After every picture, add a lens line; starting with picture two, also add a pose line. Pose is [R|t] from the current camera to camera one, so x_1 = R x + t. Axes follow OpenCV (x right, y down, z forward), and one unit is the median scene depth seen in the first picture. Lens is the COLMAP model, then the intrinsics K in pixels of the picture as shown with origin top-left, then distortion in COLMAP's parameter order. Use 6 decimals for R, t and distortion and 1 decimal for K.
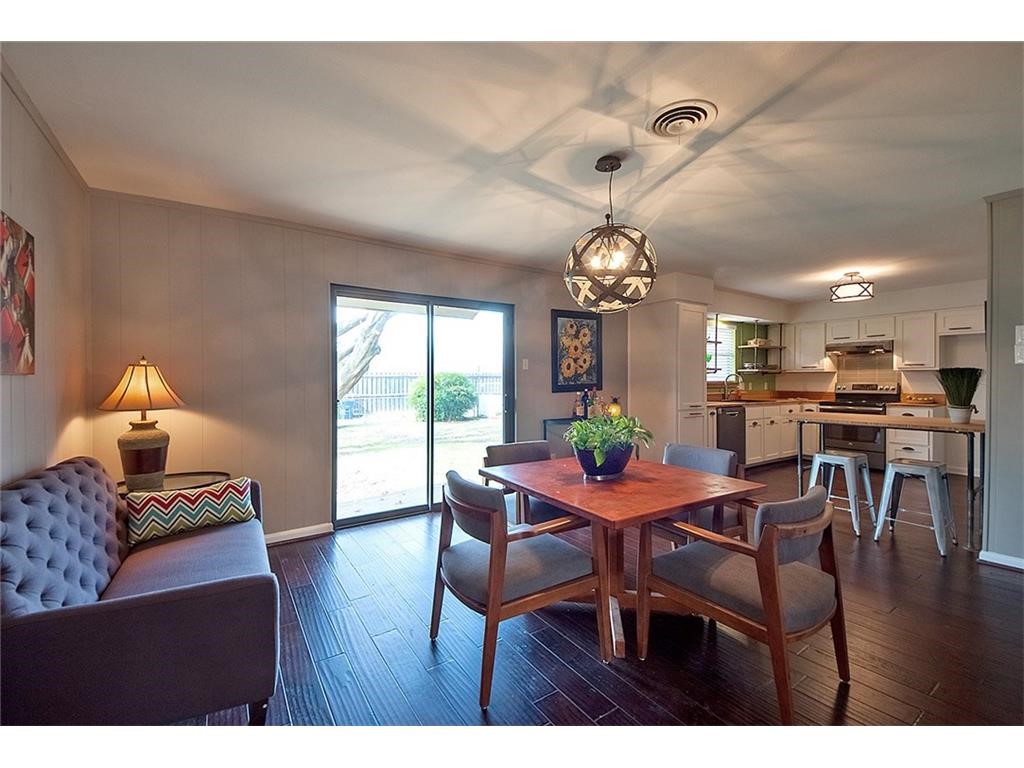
lens RADIAL K [[415.7, 0, 534.8], [0, 415.7, 380.5], [0, 0, 1]] dist [0.037949, -0.033782]
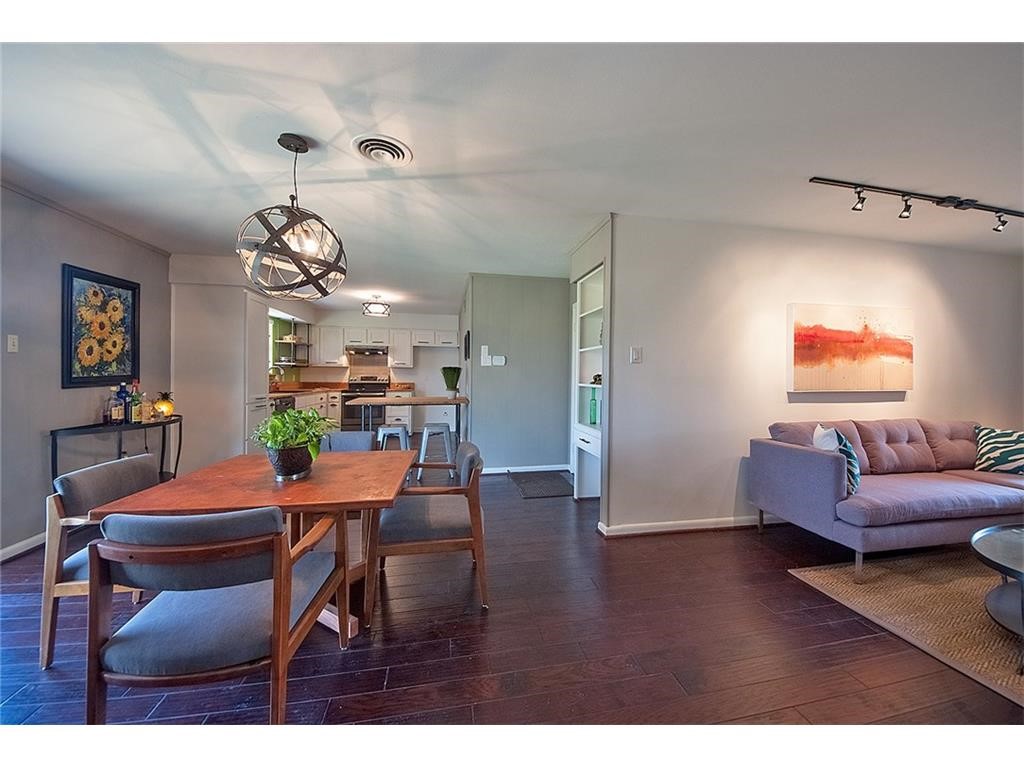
lens RADIAL K [[374.7, 0, 510.3], [0, 374.7, 377.6], [0, 0, 1]] dist [-0.000663, -0.010238]
pose [[0.407581, -0.001585, 0.913168, -0.191770], [-0.009681, 0.999935, 0.006056, 0.000908], [-0.913118, -0.011308, 0.407539, 0.101105]]
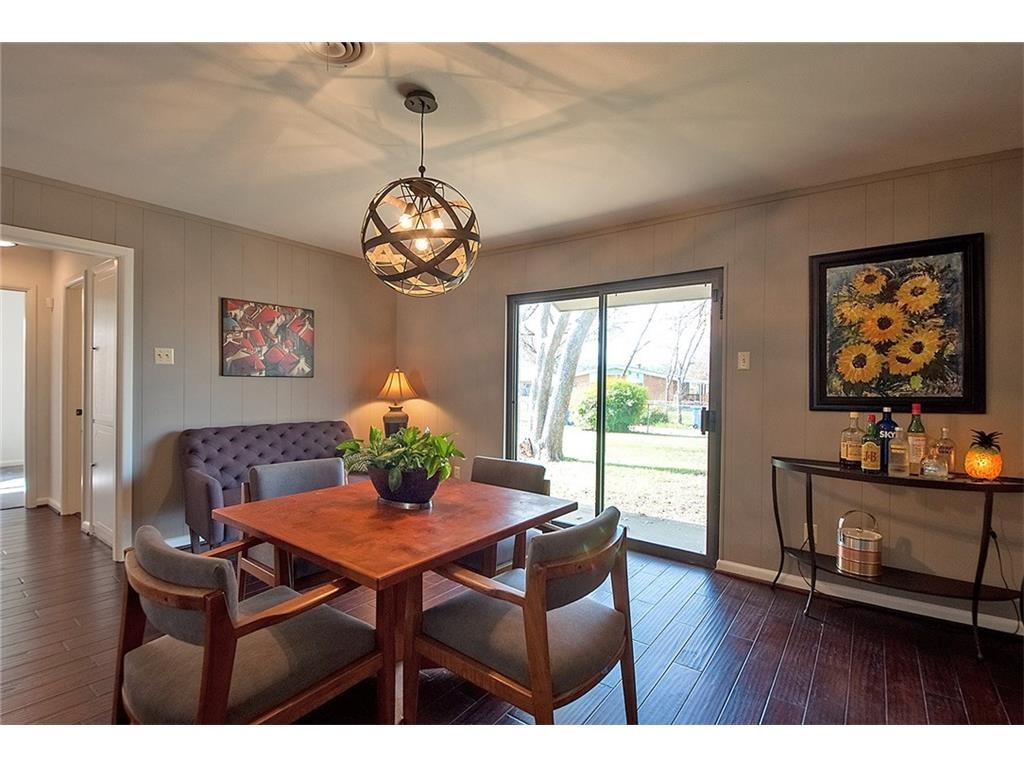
lens RADIAL K [[489.9, 0, 512.0], [0, 489.9, 384.0], [0, 0, 1]] dist [0.001347, -0.000208]
pose [[0.309724, 0.010848, -0.950765, 0.505096], [-0.014041, 0.999878, 0.006834, -0.004180], [0.950723, 0.011233, 0.309838, 0.412369]]
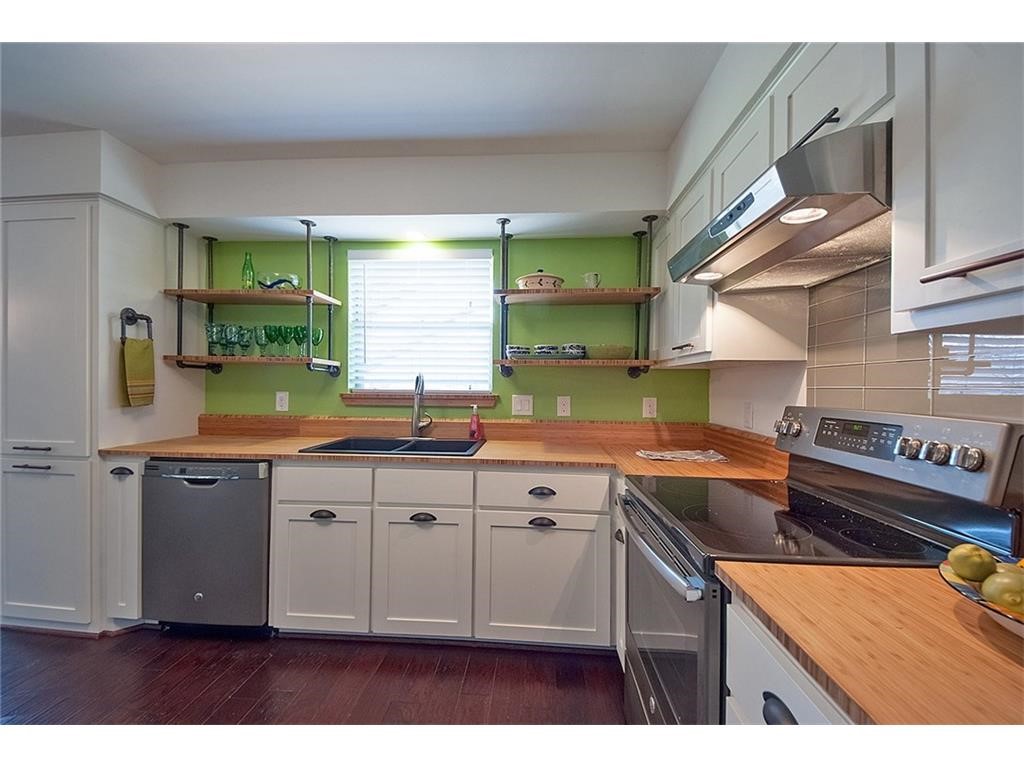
lens RADIAL K [[414.8, 0, 516.1], [0, 414.8, 387.8], [0, 0, 1]] dist [0.043091, -0.033378]
pose [[0.790213, 0.012355, -0.612708, 1.026130], [-0.012778, 0.999912, 0.003683, -0.005672], [0.612699, 0.004919, 0.790301, 0.989064]]
